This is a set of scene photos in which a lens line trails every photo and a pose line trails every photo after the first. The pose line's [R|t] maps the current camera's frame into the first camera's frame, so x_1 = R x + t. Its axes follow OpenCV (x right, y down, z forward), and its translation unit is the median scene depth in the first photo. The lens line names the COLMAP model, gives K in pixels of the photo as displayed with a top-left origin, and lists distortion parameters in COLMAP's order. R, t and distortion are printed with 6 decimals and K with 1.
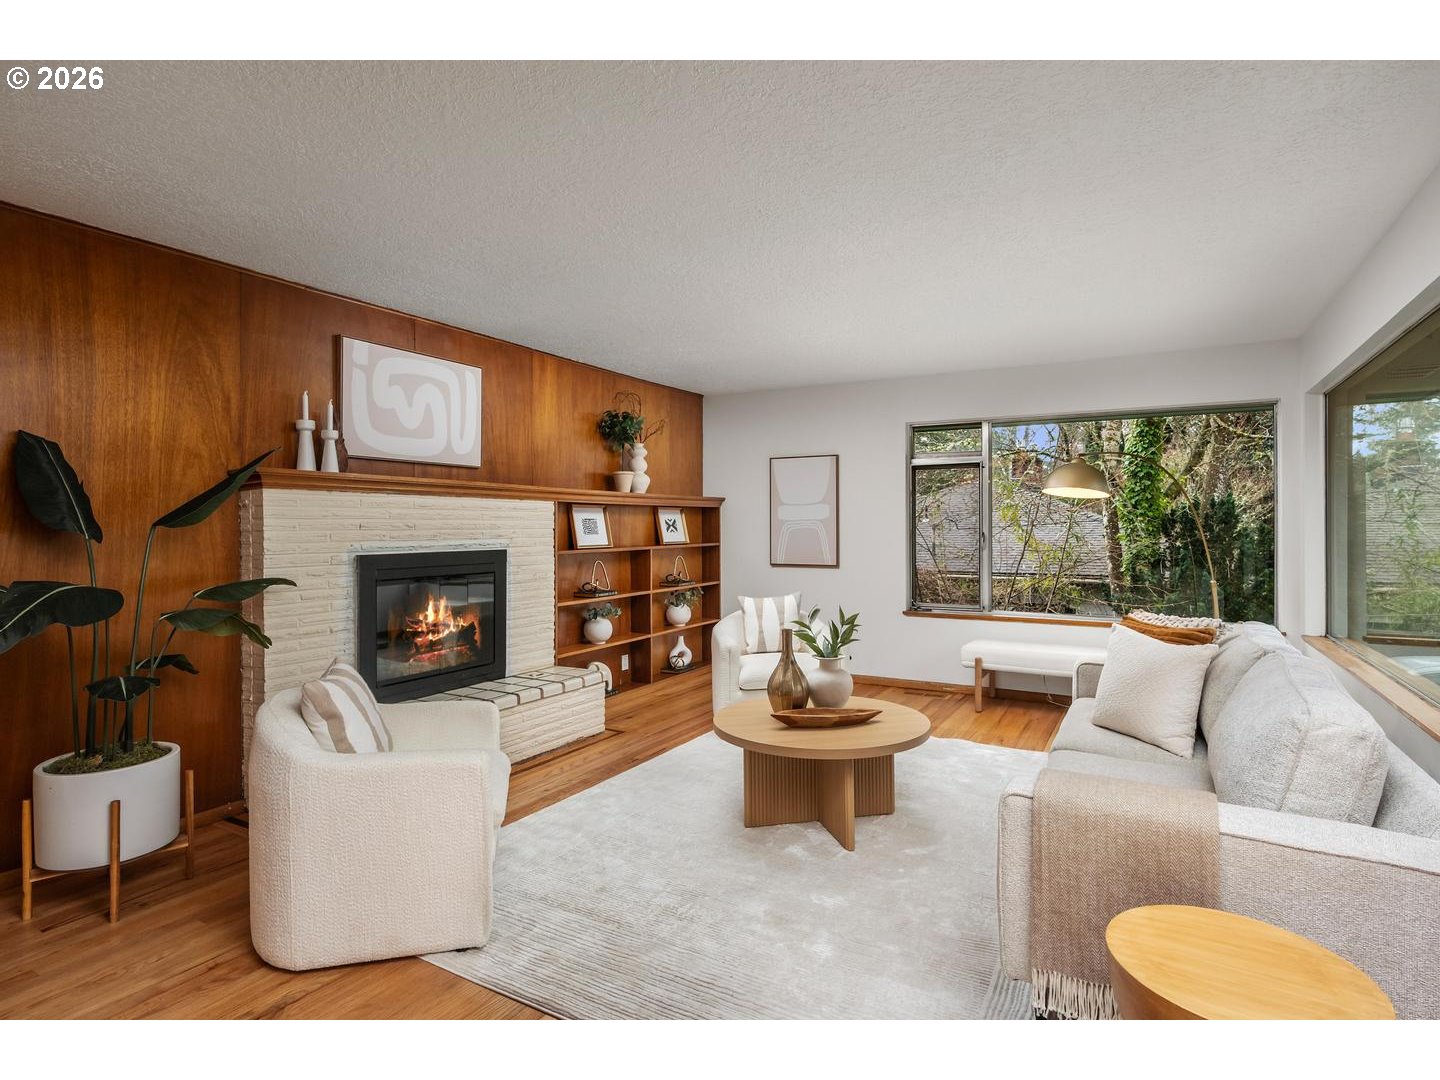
lens RADIAL K [[770.4, 0, 721.7], [0, 770.4, 525.6], [0, 0, 1]] dist [0.000121, 0.001349]
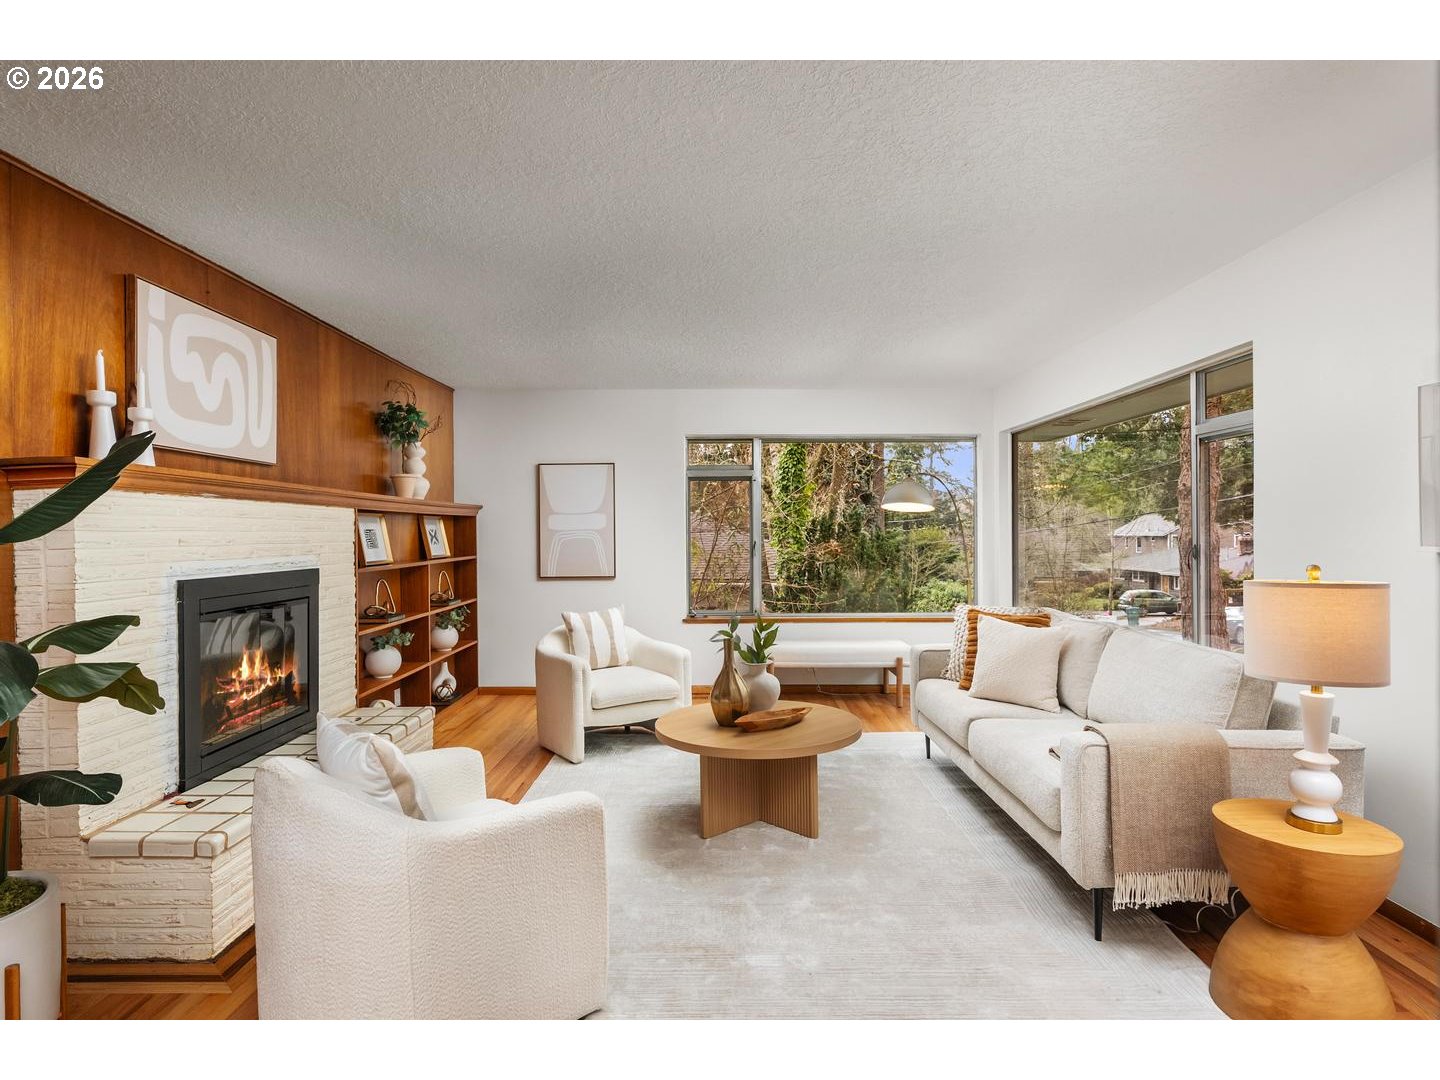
lens RADIAL K [[814.1, 0, 718.6], [0, 814.1, 541.0], [0, 0, 1]] dist [0.001138, 0.002510]
pose [[0.865202, -0.009681, 0.501330, -0.351737], [0.005616, 0.999938, 0.009618, -0.003465], [-0.501392, -0.005506, 0.865203, 0.058720]]
